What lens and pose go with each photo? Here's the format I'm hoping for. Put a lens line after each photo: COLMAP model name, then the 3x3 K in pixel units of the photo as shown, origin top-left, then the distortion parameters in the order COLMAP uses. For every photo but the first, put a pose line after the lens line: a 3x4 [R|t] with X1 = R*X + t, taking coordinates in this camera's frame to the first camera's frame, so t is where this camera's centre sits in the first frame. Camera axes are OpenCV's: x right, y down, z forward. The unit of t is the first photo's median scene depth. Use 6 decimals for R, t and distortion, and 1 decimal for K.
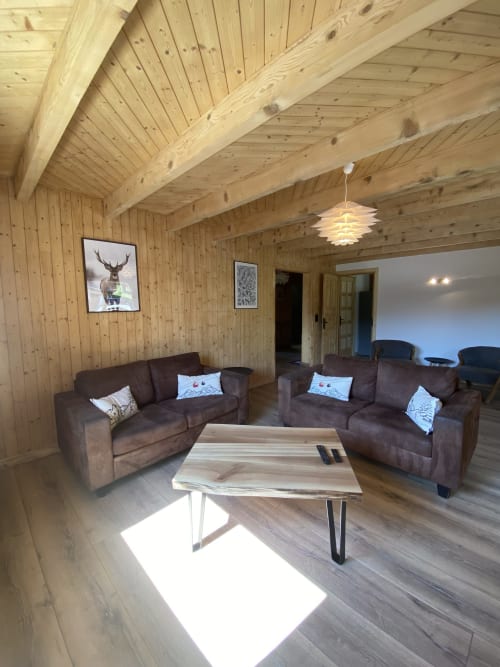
lens RADIAL K [[276.6, 0, 250.3], [0, 276.6, 333.5], [0, 0, 1]] dist [-0.011324, -0.003770]
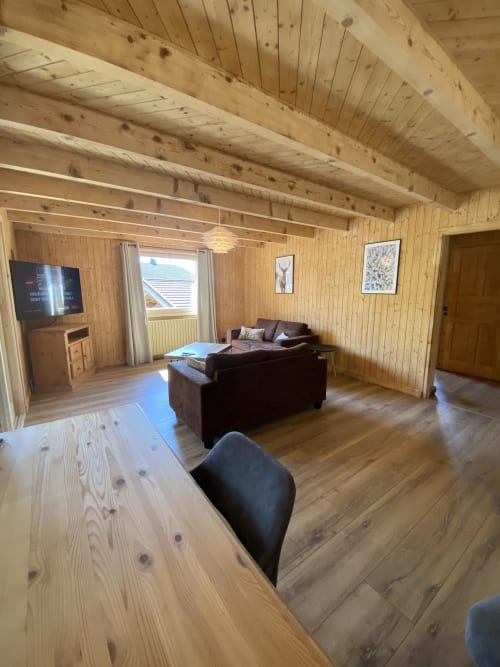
lens RADIAL K [[276.6, 0, 251.9], [0, 276.6, 333.4], [0, 0, 1]] dist [-0.011324, -0.003770]
pose [[-0.193541, 0.158429, -0.968216, 1.002209], [-0.089624, 0.979894, 0.178255, -0.090234], [0.976990, 0.121275, -0.175451, 0.806804]]
